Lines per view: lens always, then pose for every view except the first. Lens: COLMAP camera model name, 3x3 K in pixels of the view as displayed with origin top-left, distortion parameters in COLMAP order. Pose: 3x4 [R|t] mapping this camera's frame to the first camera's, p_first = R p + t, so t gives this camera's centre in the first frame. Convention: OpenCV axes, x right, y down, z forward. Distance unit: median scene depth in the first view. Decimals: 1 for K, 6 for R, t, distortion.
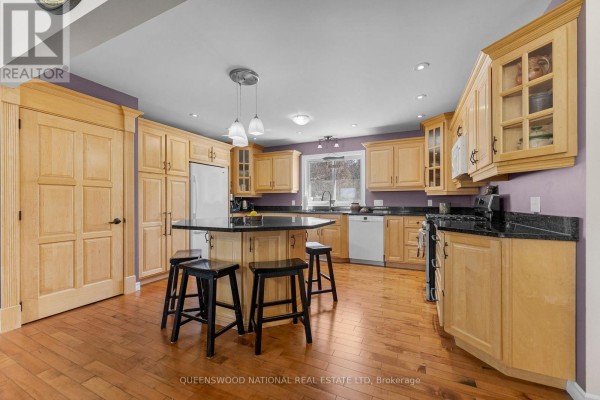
lens RADIAL K [[246.8, 0, 299.6], [0, 246.8, 202.7], [0, 0, 1]] dist [-0.001391, 0.000150]
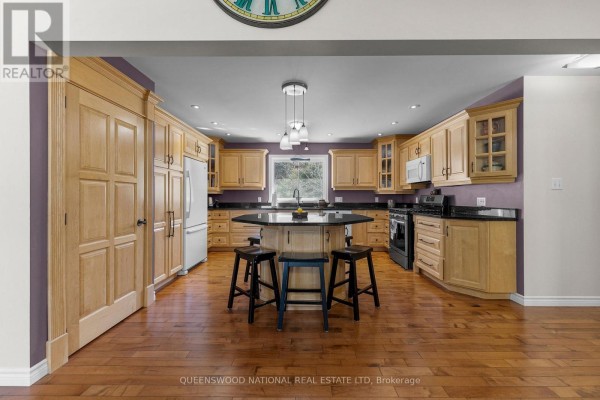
lens RADIAL K [[246.8, 0, 301.6], [0, 246.8, 197.1], [0, 0, 1]] dist [-0.001391, 0.000150]
pose [[0.905068, 0.002190, 0.425261, -0.587105], [-0.000865, 0.999994, -0.003311, -0.011717], [-0.425266, 0.002629, 0.905065, -0.022578]]
